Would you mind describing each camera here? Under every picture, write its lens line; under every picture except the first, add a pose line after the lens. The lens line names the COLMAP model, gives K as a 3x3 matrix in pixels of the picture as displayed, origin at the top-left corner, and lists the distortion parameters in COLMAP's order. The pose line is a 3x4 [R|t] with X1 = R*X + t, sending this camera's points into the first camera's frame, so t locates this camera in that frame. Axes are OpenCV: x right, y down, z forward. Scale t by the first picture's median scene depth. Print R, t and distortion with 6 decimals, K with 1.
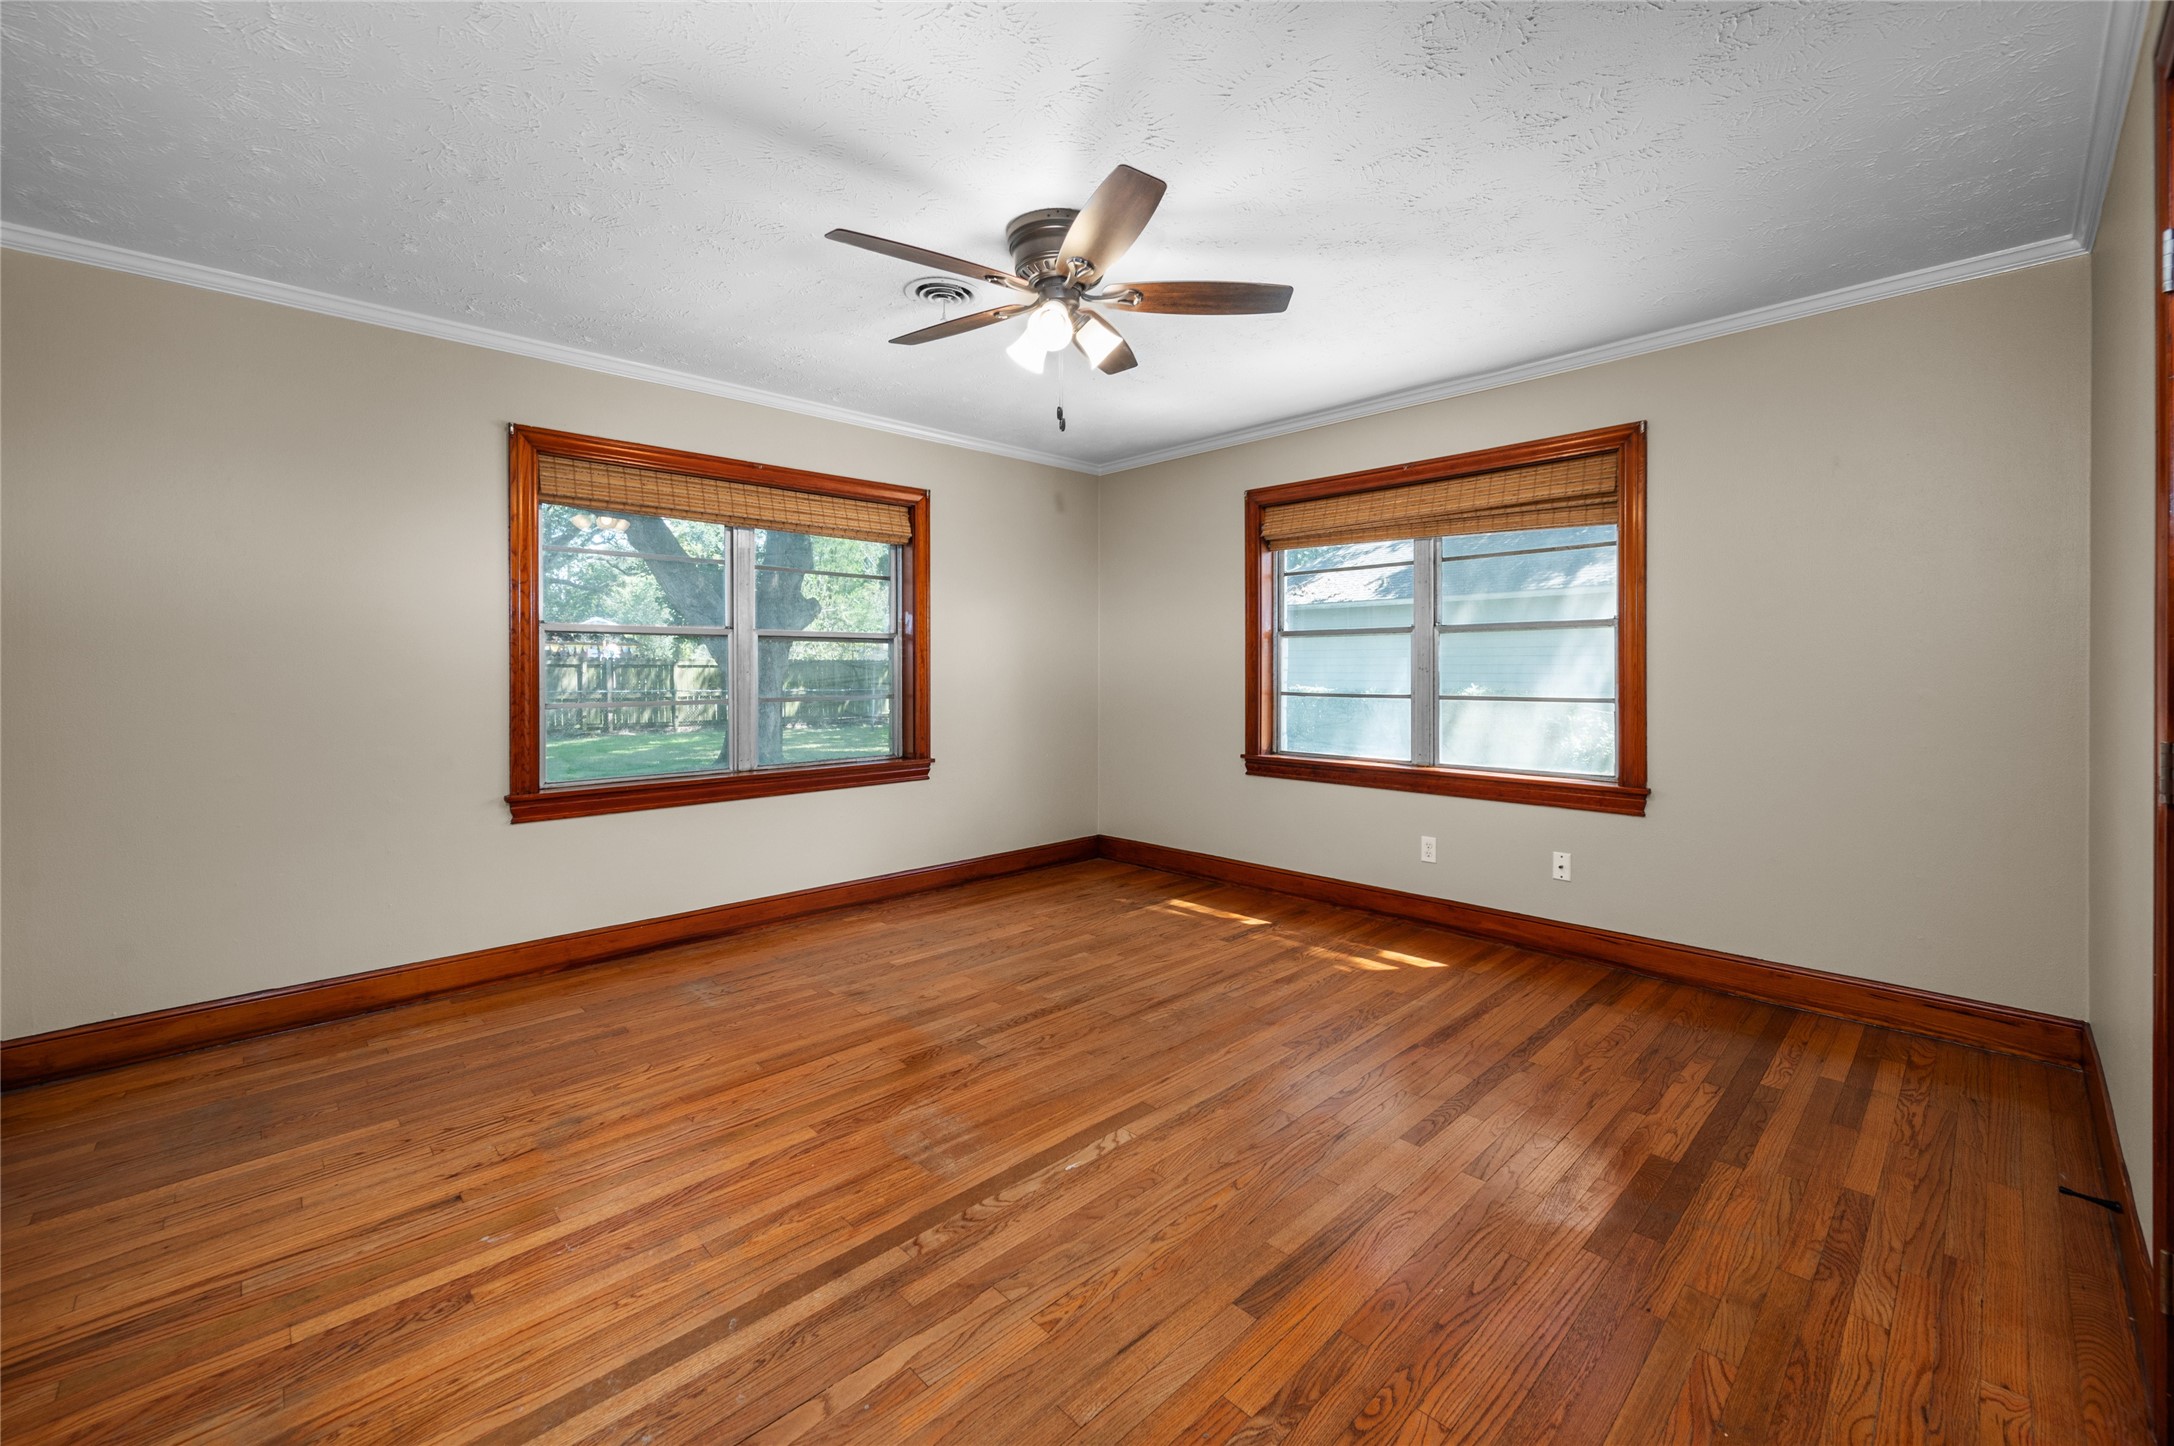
lens RADIAL K [[884.4, 0, 1092.9], [0, 884.4, 667.2], [0, 0, 1]] dist [0.001406, -0.000178]
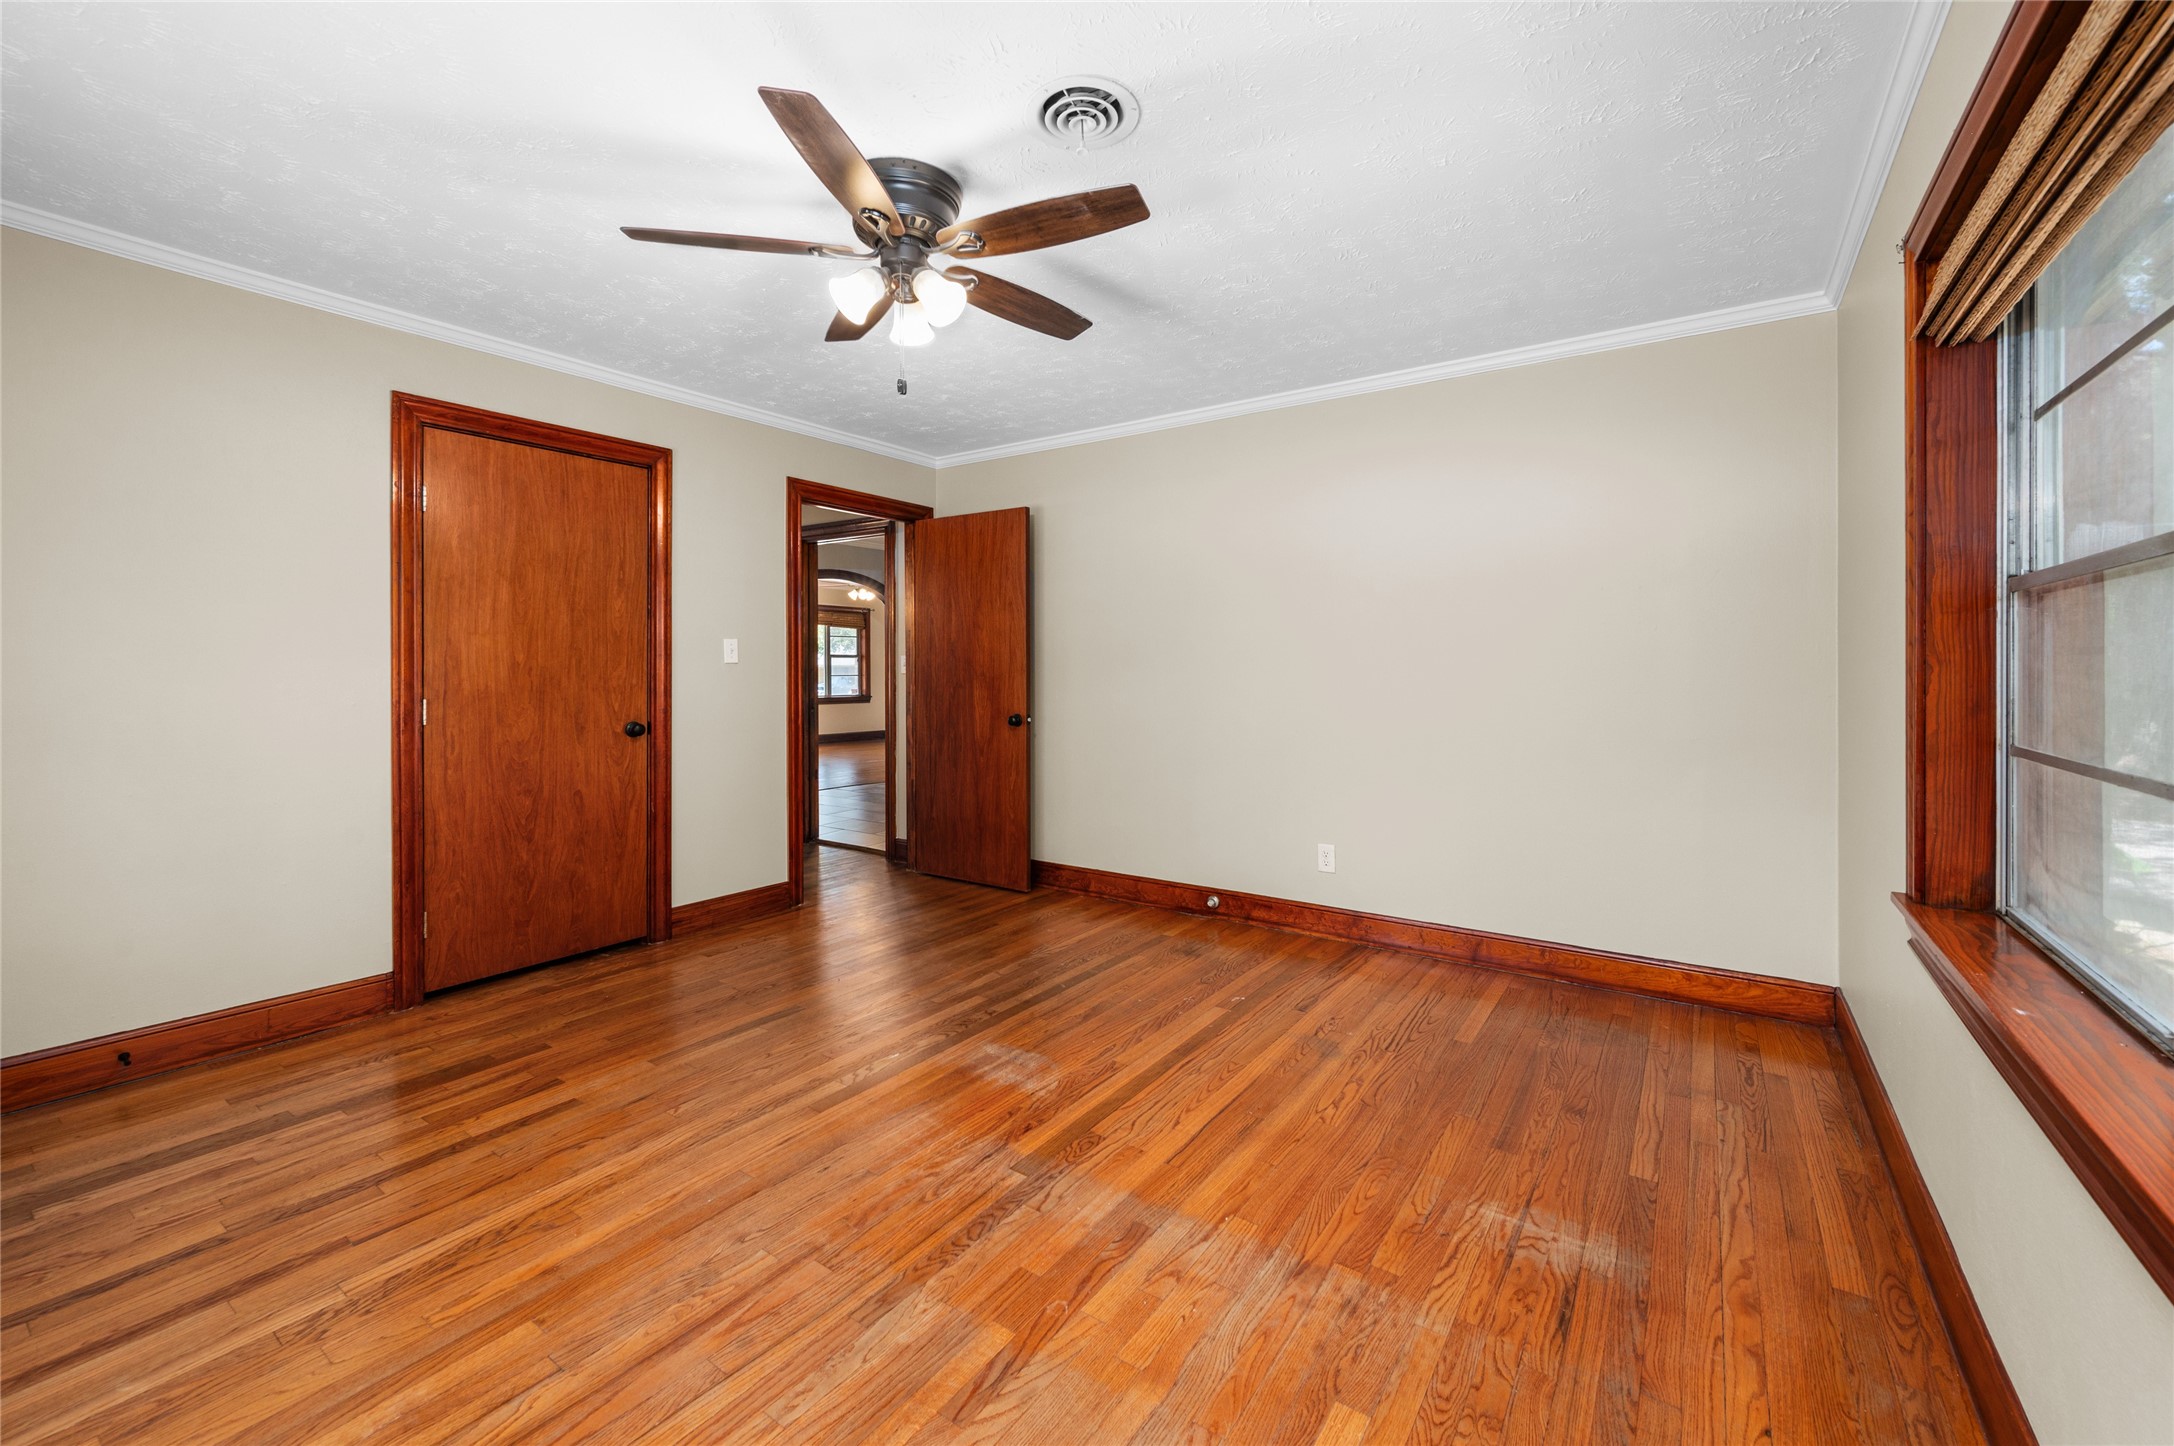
lens RADIAL K [[884.4, 0, 1092.9], [0, 884.4, 667.2], [0, 0, 1]] dist [0.001406, -0.000178]
pose [[-0.980935, 0.001623, -0.194327, -0.044162], [0.001133, 0.999996, 0.002634, -0.002681], [0.194331, 0.002363, -0.980933, 1.755419]]
